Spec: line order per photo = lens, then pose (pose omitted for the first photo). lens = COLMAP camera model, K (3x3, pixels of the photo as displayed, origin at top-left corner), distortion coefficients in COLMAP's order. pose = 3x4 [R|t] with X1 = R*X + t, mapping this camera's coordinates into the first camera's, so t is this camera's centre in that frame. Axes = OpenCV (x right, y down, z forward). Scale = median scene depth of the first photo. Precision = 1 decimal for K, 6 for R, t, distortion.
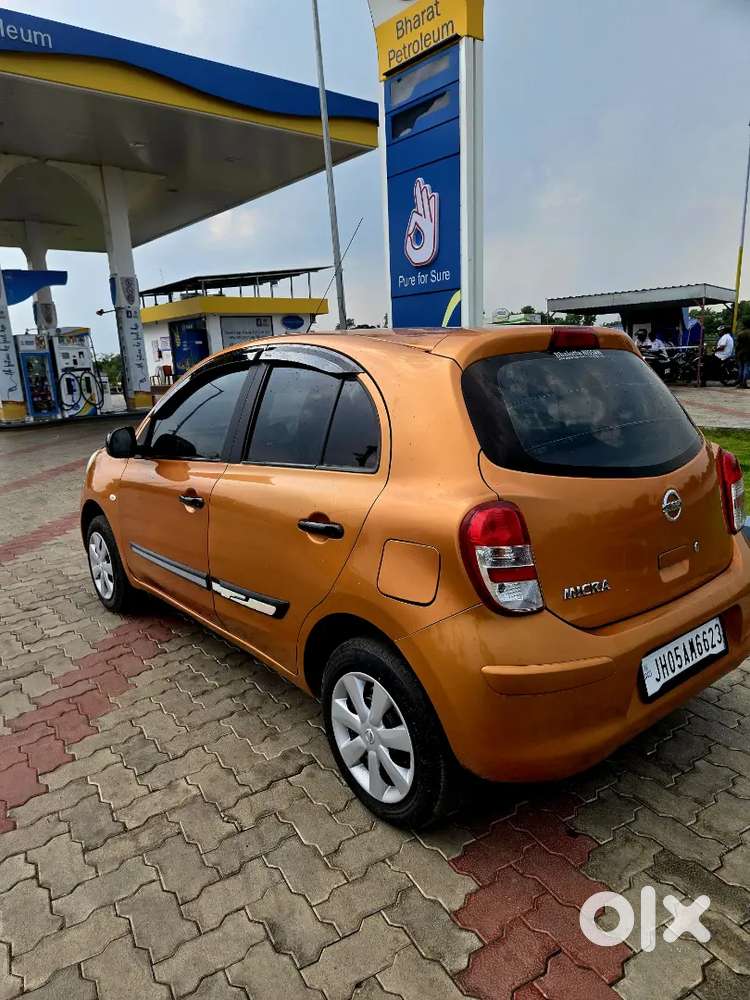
lens RADIAL K [[685.6, 0, 379.1], [0, 685.6, 494.6], [0, 0, 1]] dist [0.075899, -0.073297]
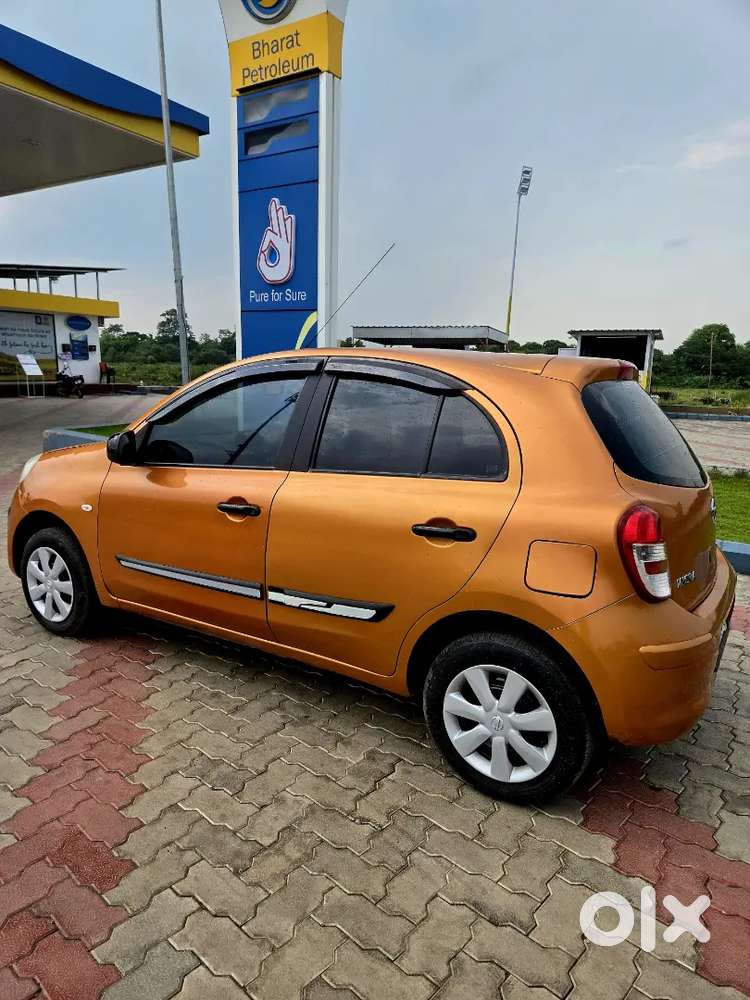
lens RADIAL K [[676.5, 0, 398.0], [0, 676.5, 493.1], [0, 0, 1]] dist [0.072952, -0.066514]
pose [[0.943389, 0.009834, 0.331542, -0.273868], [-0.000801, 0.999625, -0.027370, 0.009002], [-0.331687, 0.025554, 0.943043, 0.015604]]
